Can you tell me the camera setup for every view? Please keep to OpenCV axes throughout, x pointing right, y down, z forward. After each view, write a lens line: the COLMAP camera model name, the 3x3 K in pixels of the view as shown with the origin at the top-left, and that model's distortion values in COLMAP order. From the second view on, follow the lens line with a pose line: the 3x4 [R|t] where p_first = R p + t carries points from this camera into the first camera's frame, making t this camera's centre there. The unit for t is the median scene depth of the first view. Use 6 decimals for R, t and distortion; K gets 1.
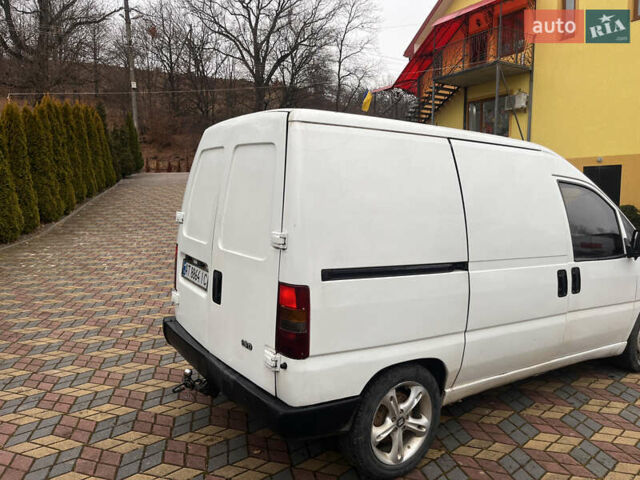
lens RADIAL K [[482.6, 0, 319.2], [0, 482.6, 237.3], [0, 0, 1]] dist [0.055040, -0.075707]
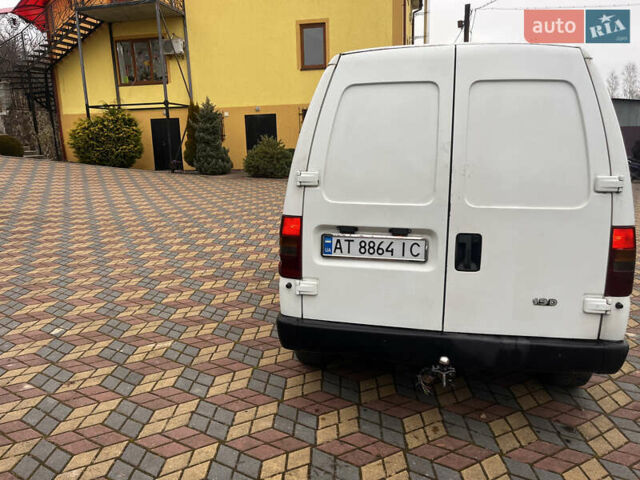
lens RADIAL K [[482.6, 0, 321.0], [0, 482.6, 237.7], [0, 0, 1]] dist [0.055040, -0.075707]
pose [[0.698346, -0.168443, 0.695658, -0.798796], [0.095417, 0.985148, 0.142753, -0.055944], [-0.709372, -0.033313, 0.704047, 0.479310]]
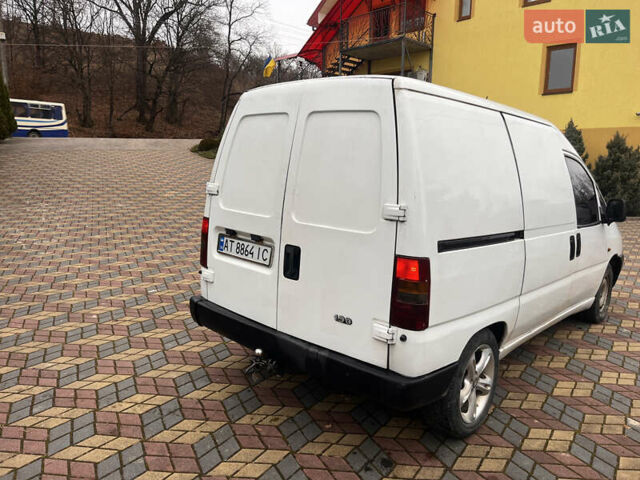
lens RADIAL K [[482.6, 0, 320.6], [0, 482.6, 237.8], [0, 0, 1]] dist [0.055040, -0.075707]
pose [[0.972101, -0.023888, 0.233344, -0.308131], [0.009652, 0.998032, 0.061962, -0.003129], [-0.234365, -0.057981, 0.970418, 0.054499]]
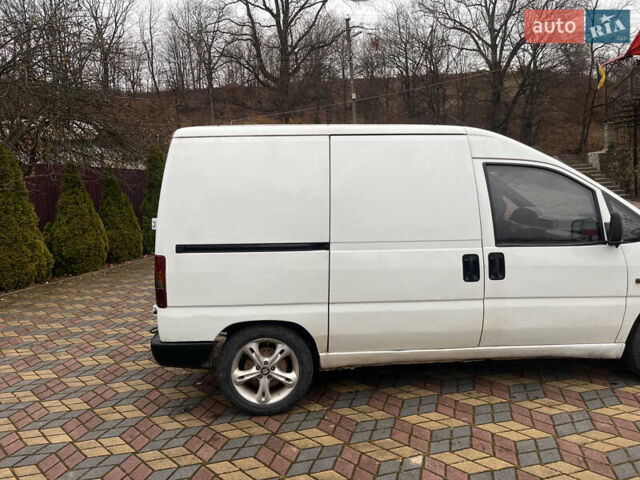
lens RADIAL K [[482.6, 0, 319.5], [0, 482.6, 235.9], [0, 0, 1]] dist [0.055040, -0.075707]
pose [[0.874174, -0.001134, -0.485612, 0.684810], [0.001772, 0.999998, 0.000855, 0.027257], [0.485610, -0.001608, 0.874174, -0.007101]]
